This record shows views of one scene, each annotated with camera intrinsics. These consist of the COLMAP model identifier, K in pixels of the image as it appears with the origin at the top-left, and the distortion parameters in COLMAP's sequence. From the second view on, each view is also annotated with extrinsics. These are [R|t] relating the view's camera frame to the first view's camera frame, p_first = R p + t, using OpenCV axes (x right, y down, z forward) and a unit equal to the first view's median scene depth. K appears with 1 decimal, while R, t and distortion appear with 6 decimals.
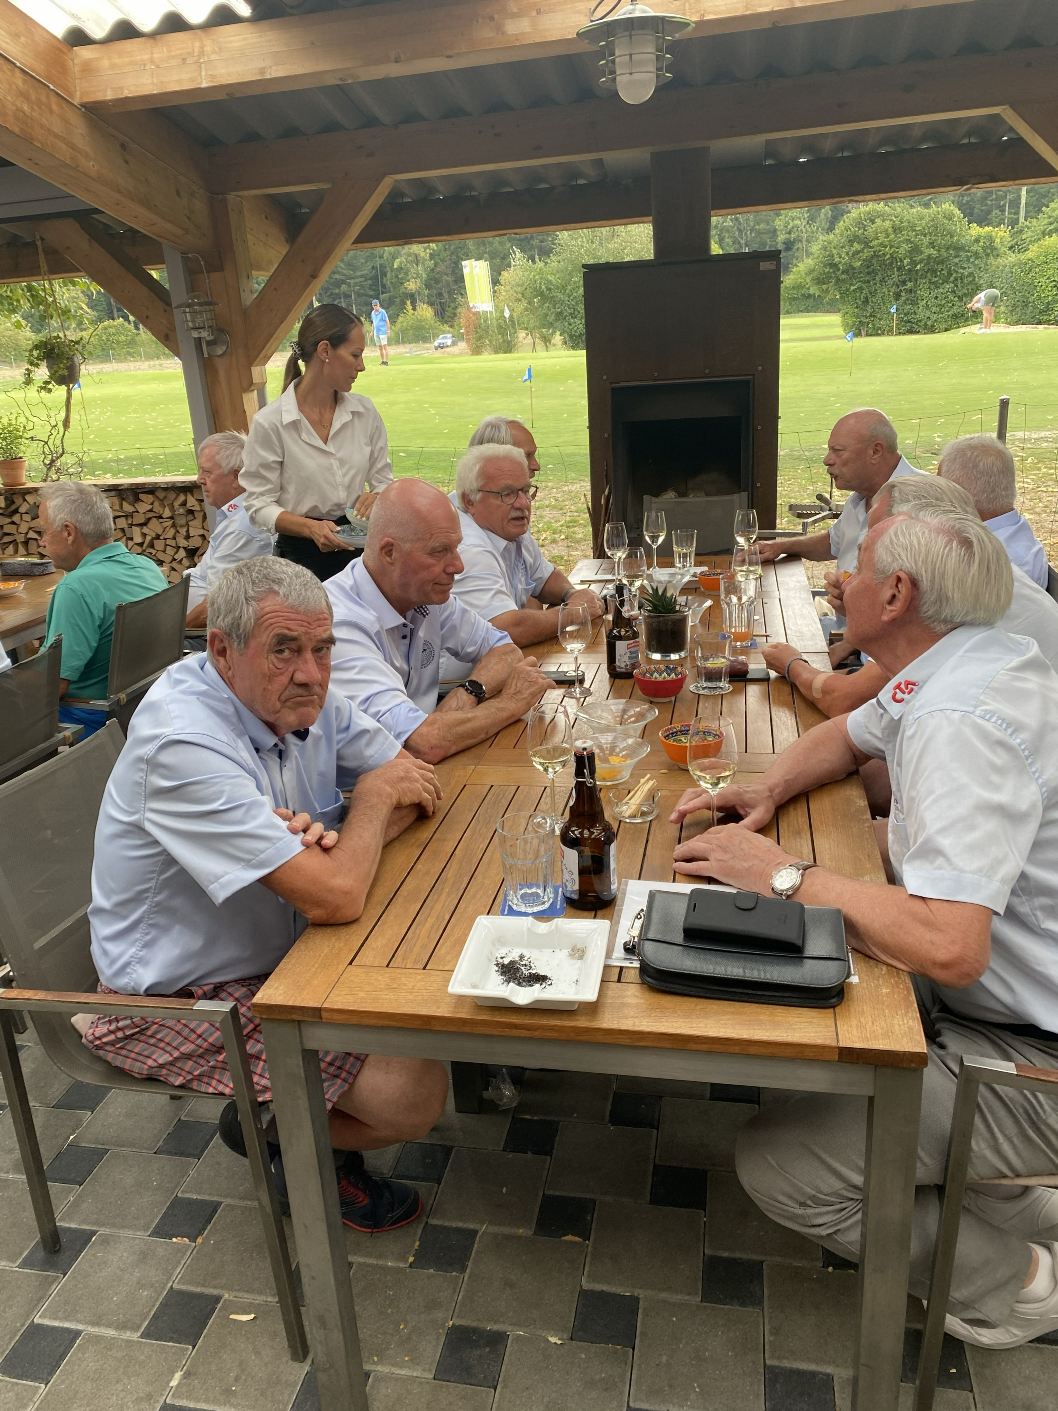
lens RADIAL K [[1055.6, 0, 529.0], [0, 1055.6, 705.5], [0, 0, 1]] dist [0.006467, -0.007602]
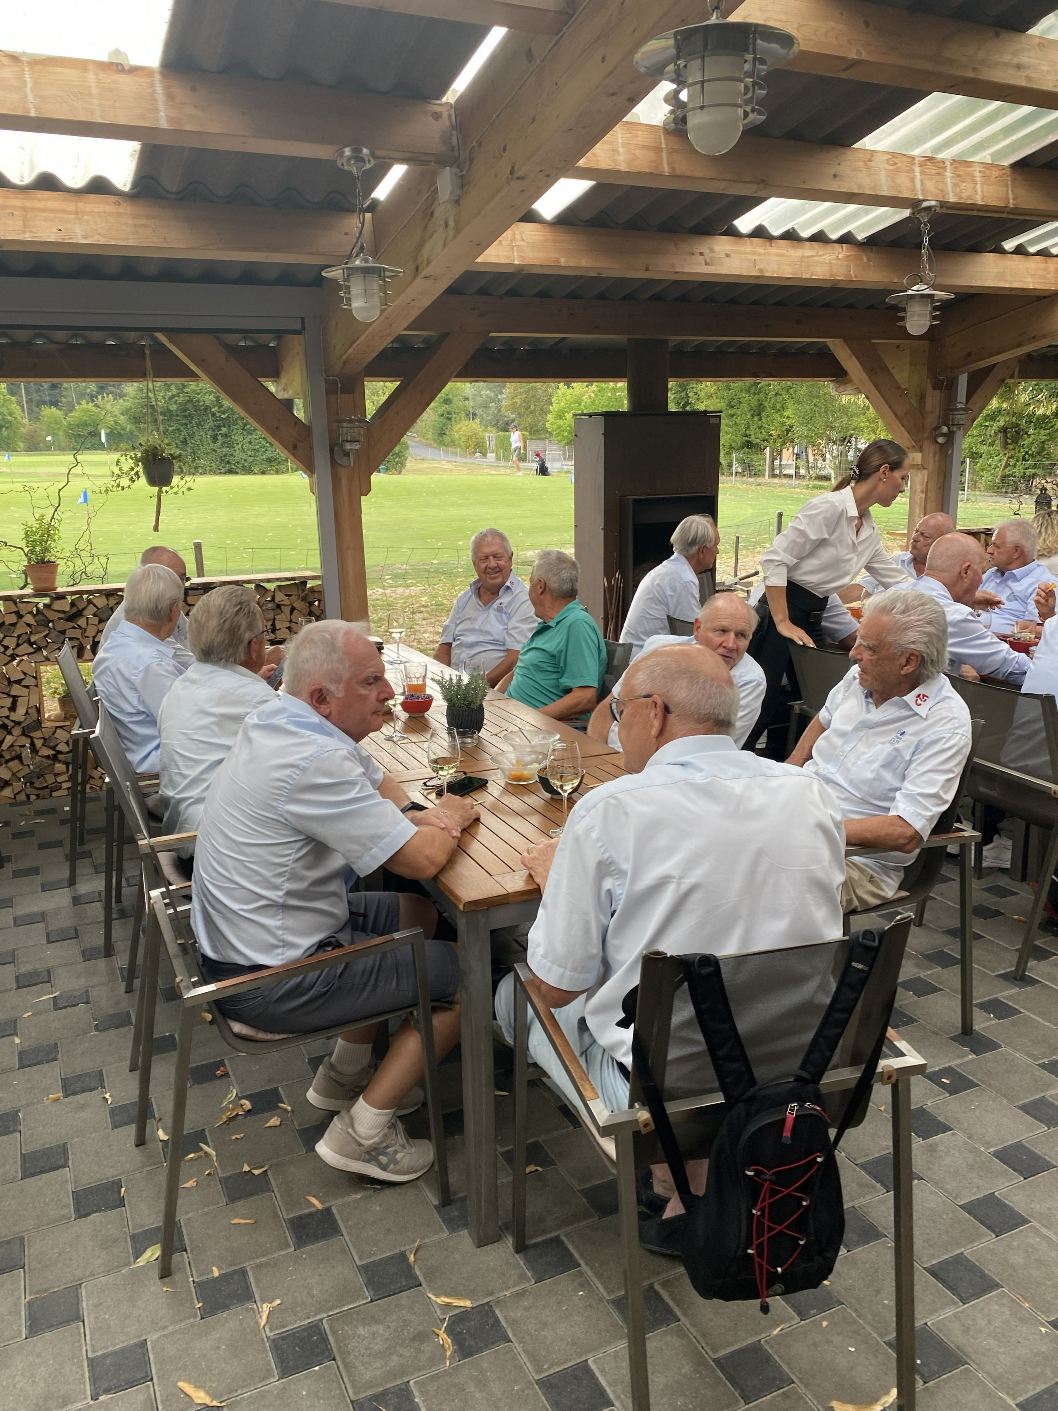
lens RADIAL K [[1055.6, 0, 529.0], [0, 1055.6, 705.5], [0, 0, 1]] dist [0.006467, -0.007602]
pose [[0.803226, -0.093688, 0.588261, -1.793350], [0.164813, 0.983955, -0.068331, 0.068143], [-0.572421, 0.151839, 0.805779, 0.039765]]
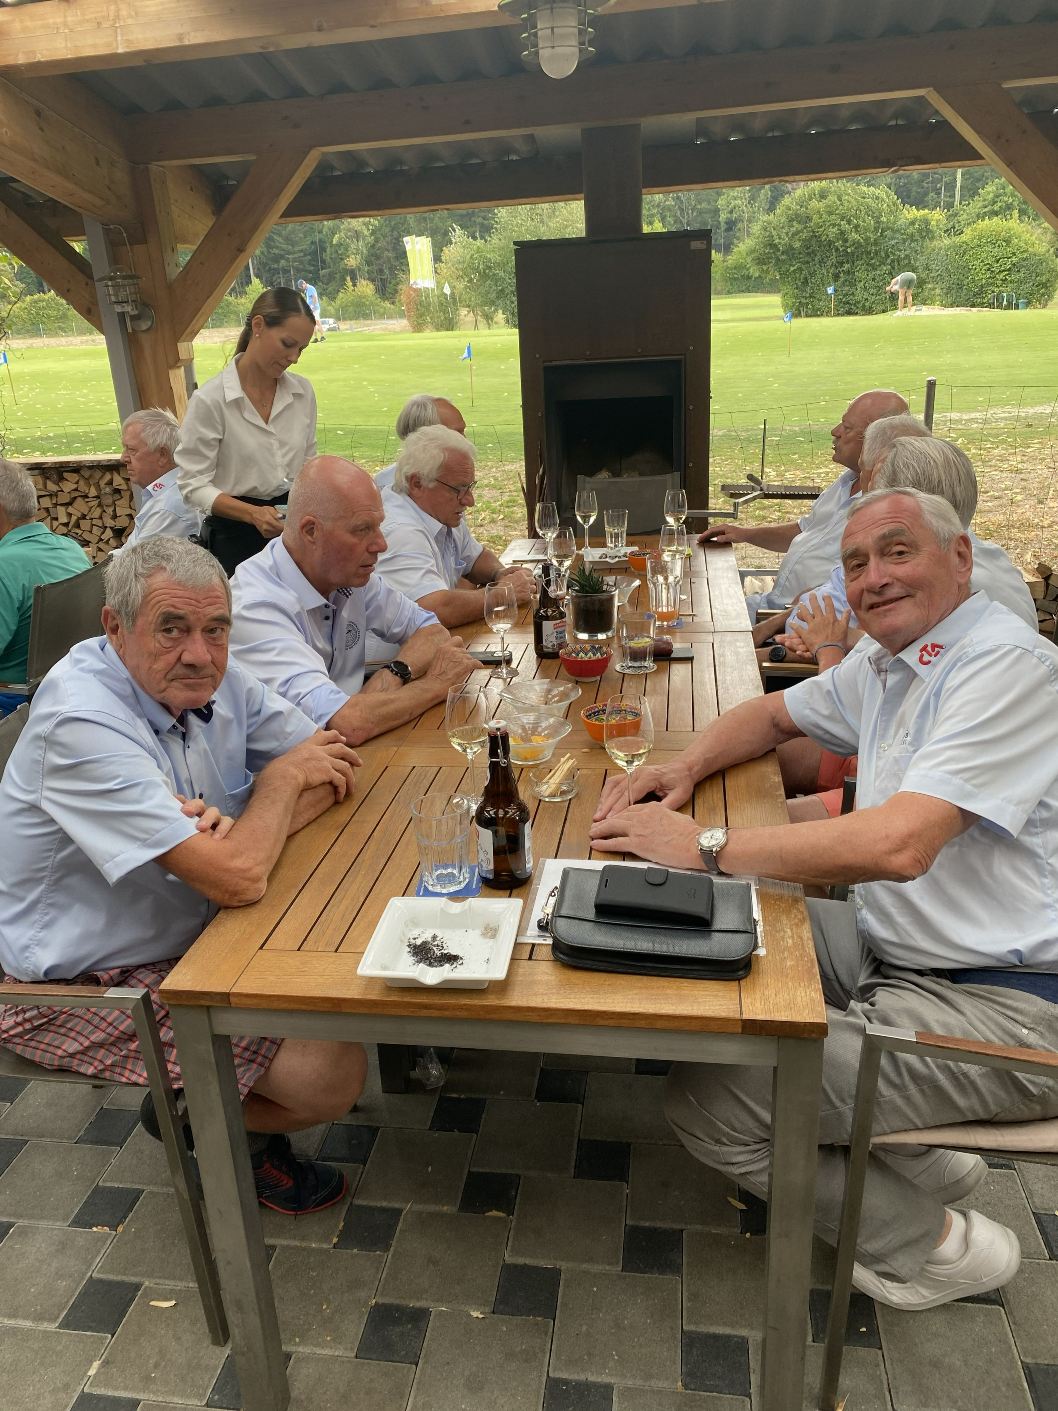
lens RADIAL K [[1055.6, 0, 529.0], [0, 1055.6, 705.5], [0, 0, 1]] dist [0.006467, -0.007602]
pose [[0.998669, -0.009609, 0.050672, 0.021156], [0.008674, 0.999788, 0.018655, 0.000317], [-0.050841, -0.018191, 0.998541, -0.000105]]
